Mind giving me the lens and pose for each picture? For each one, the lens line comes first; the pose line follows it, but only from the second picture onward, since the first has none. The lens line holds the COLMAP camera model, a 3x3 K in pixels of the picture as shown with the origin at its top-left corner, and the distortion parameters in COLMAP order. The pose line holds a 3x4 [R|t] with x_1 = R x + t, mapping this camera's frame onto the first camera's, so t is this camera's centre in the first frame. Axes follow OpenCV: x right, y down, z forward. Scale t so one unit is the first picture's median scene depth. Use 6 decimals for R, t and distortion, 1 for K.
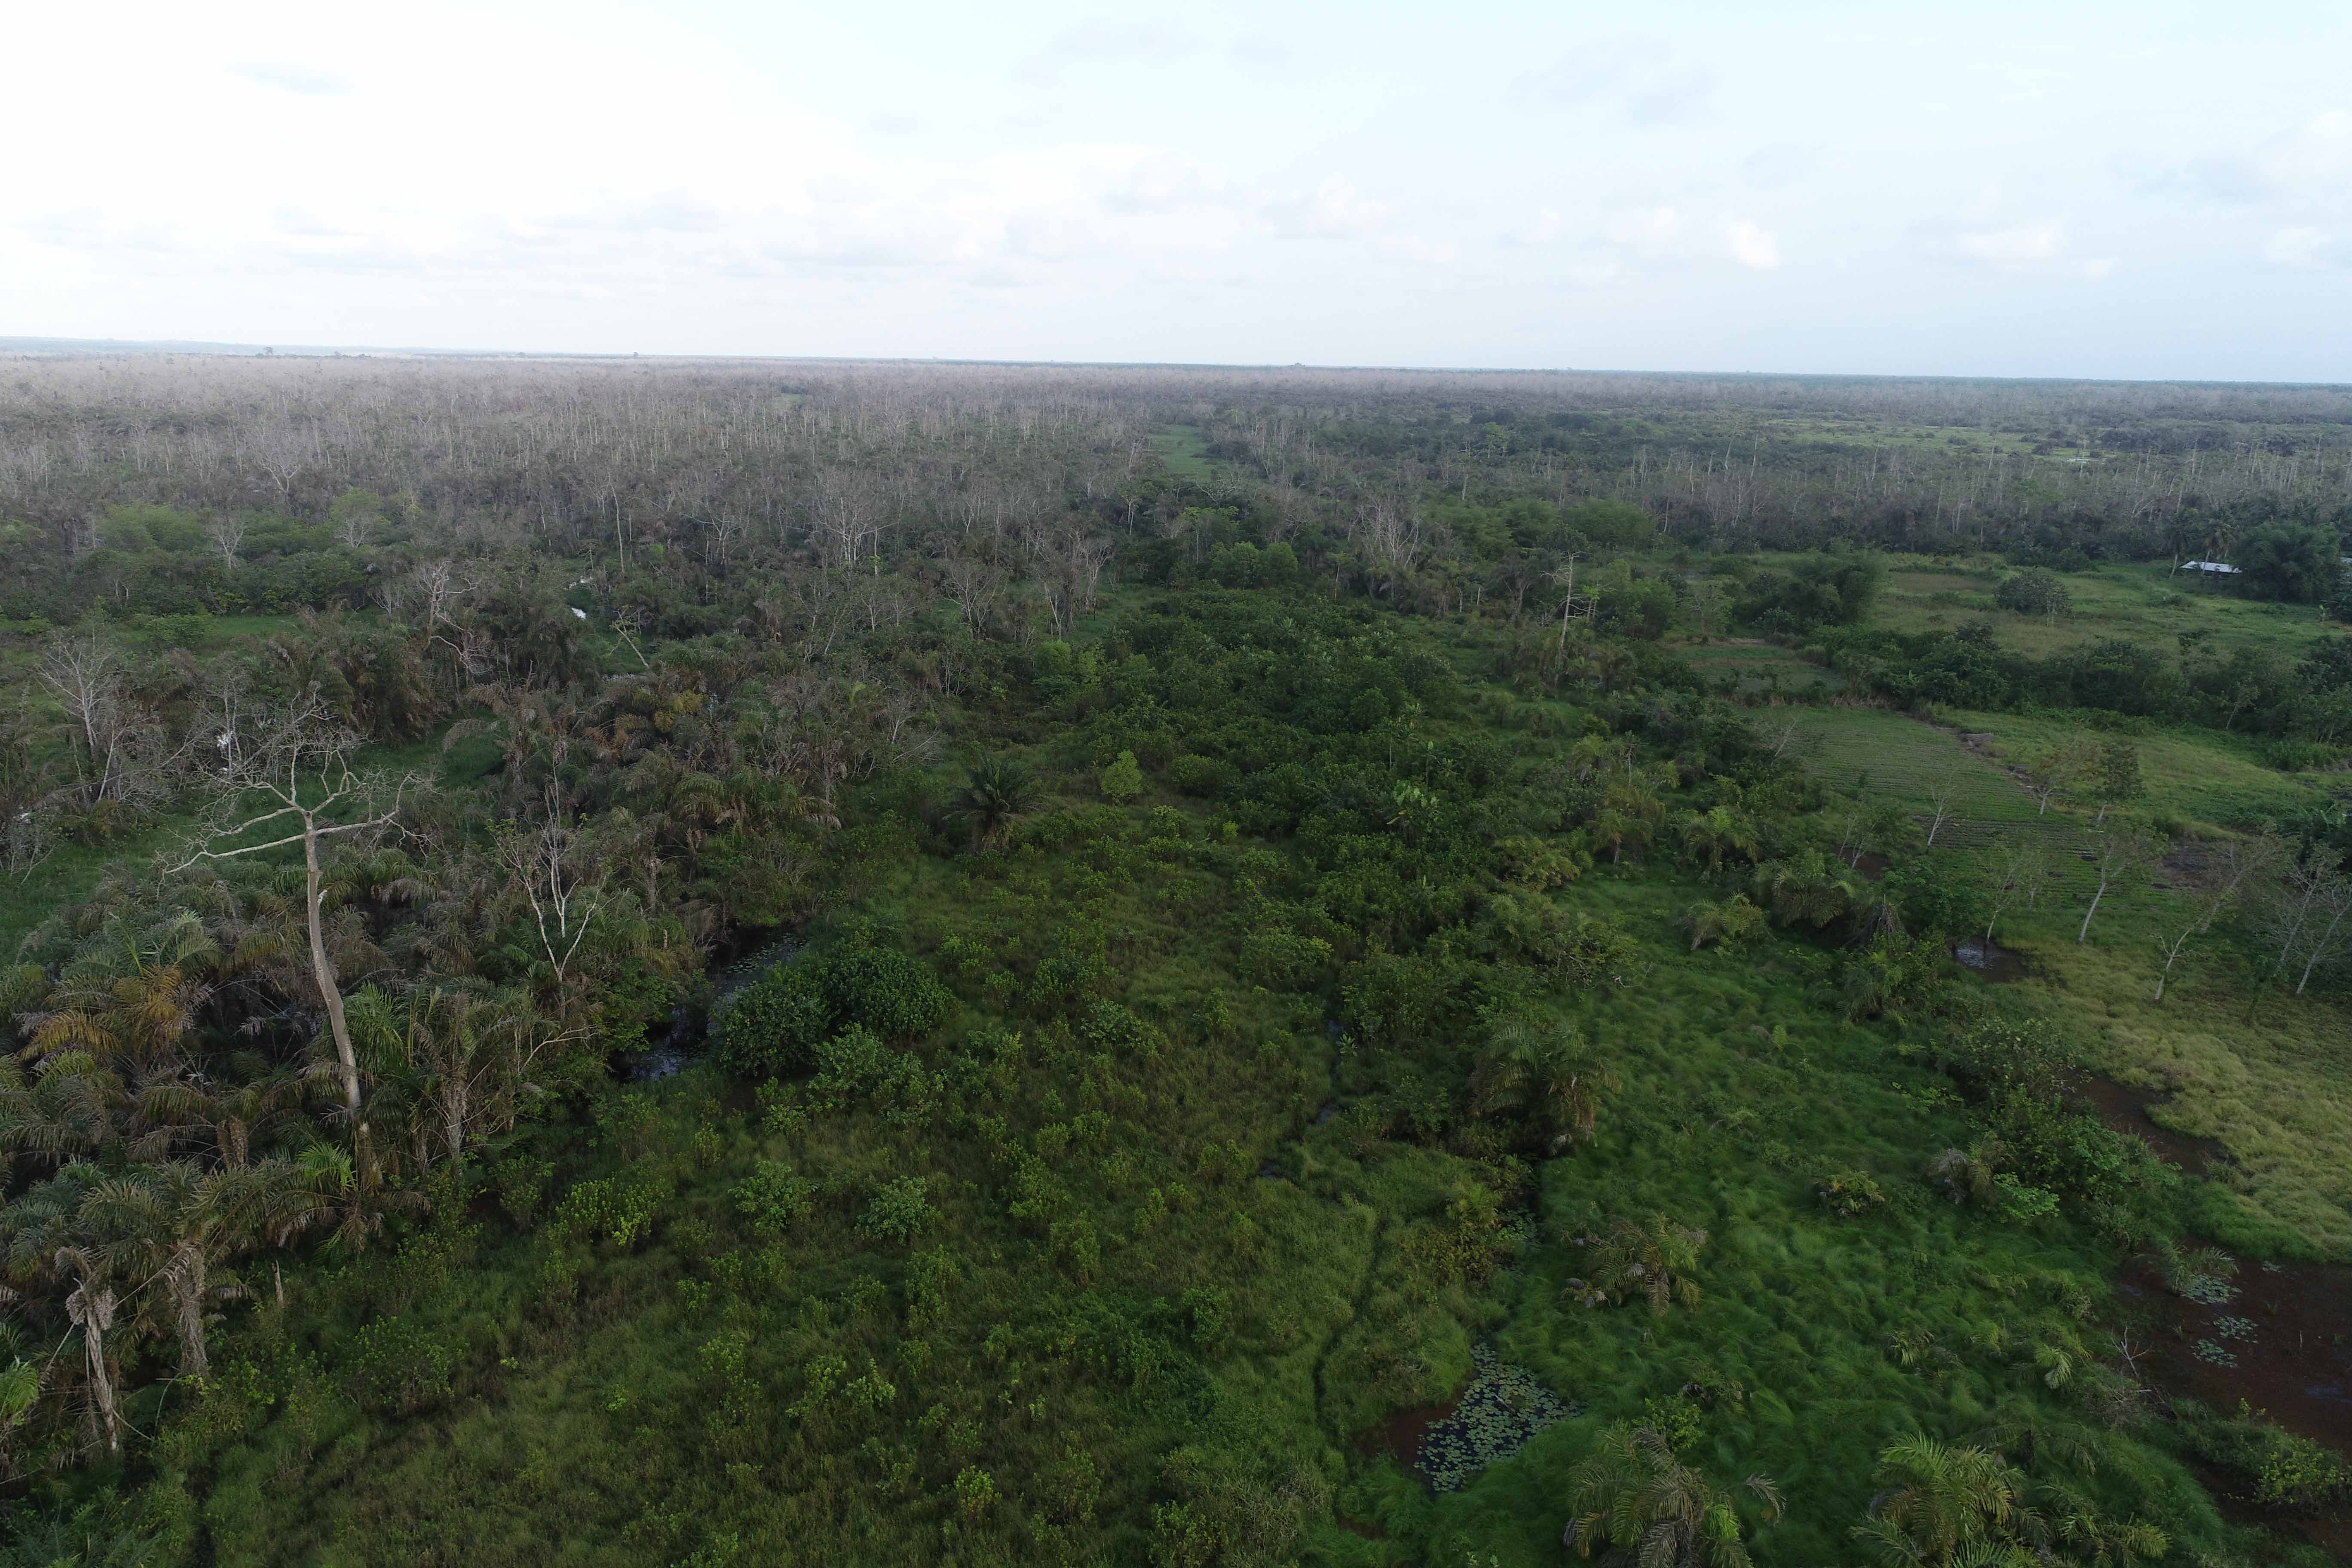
lens RADIAL K [[1576.7, 0, 1178.7], [0, 1576.7, 783.0], [0, 0, 1]] dist [0.000044, 0.001666]
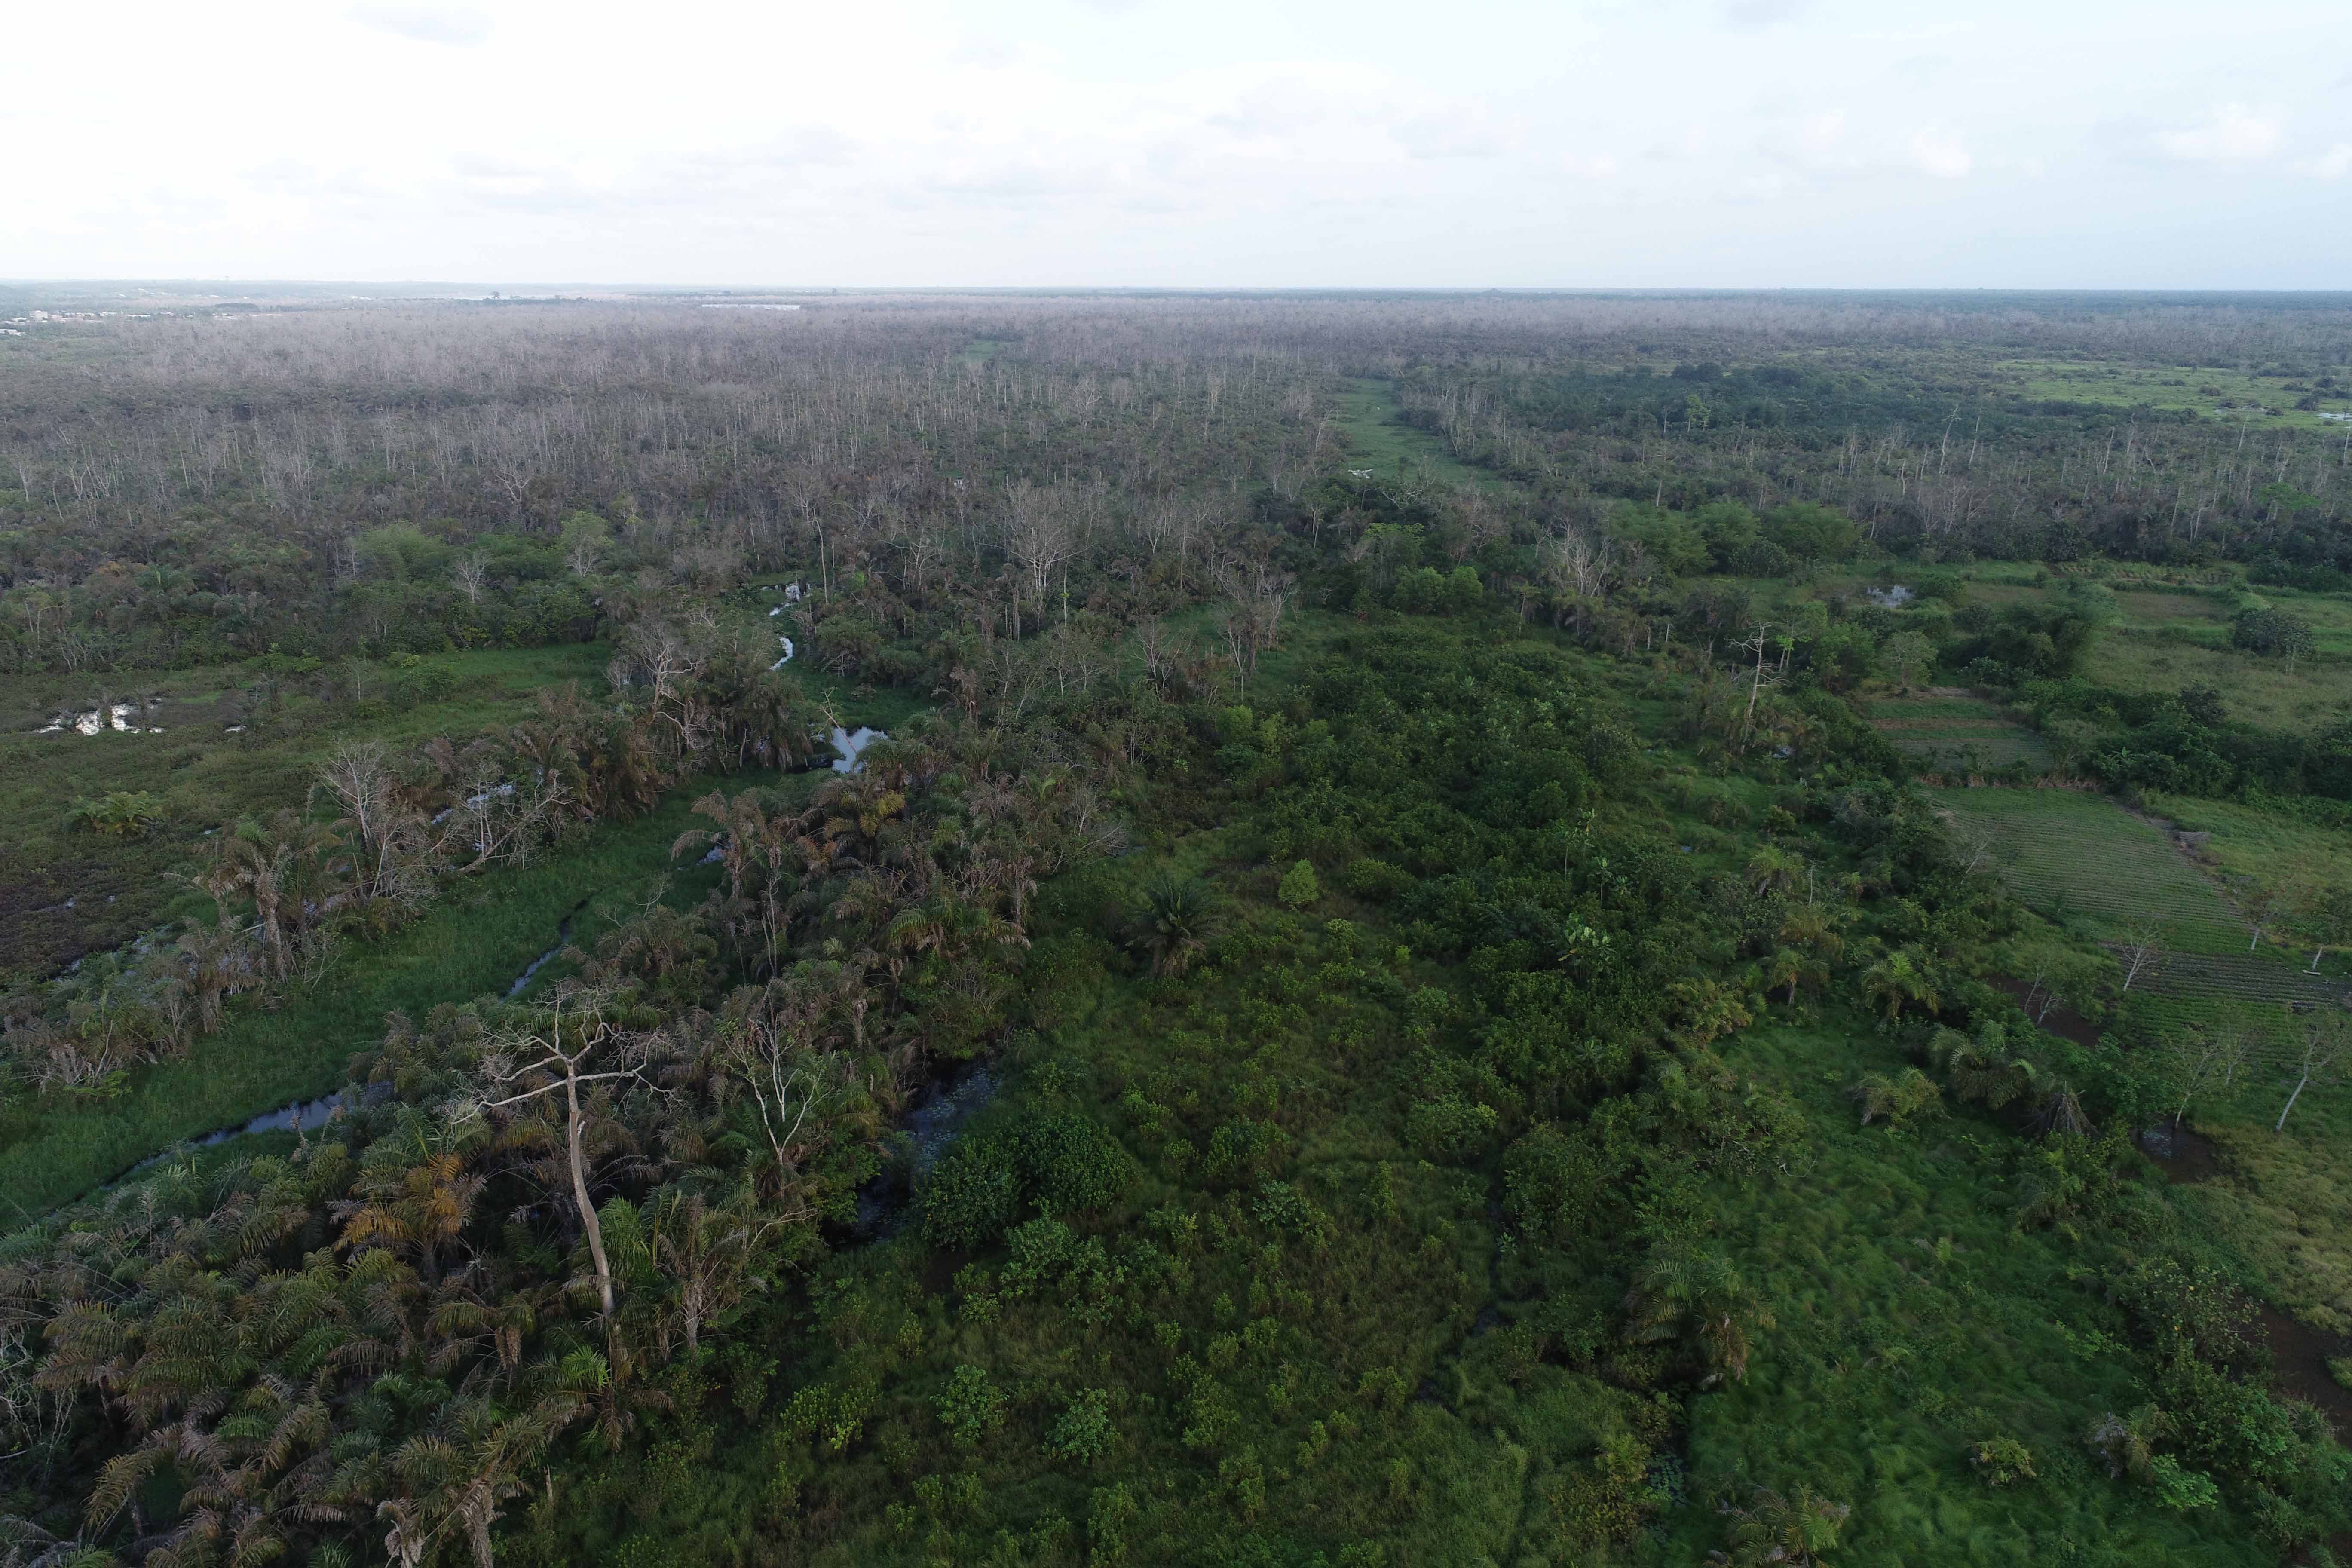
lens RADIAL K [[1576.7, 0, 1178.7], [0, 1576.7, 785.8], [0, 0, 1]] dist [0.000044, 0.001666]
pose [[0.993194, 0.017774, -0.115104, 0.004575], [-0.012411, 0.998811, 0.047140, -0.149326], [0.115805, -0.045391, 0.992234, -0.037606]]
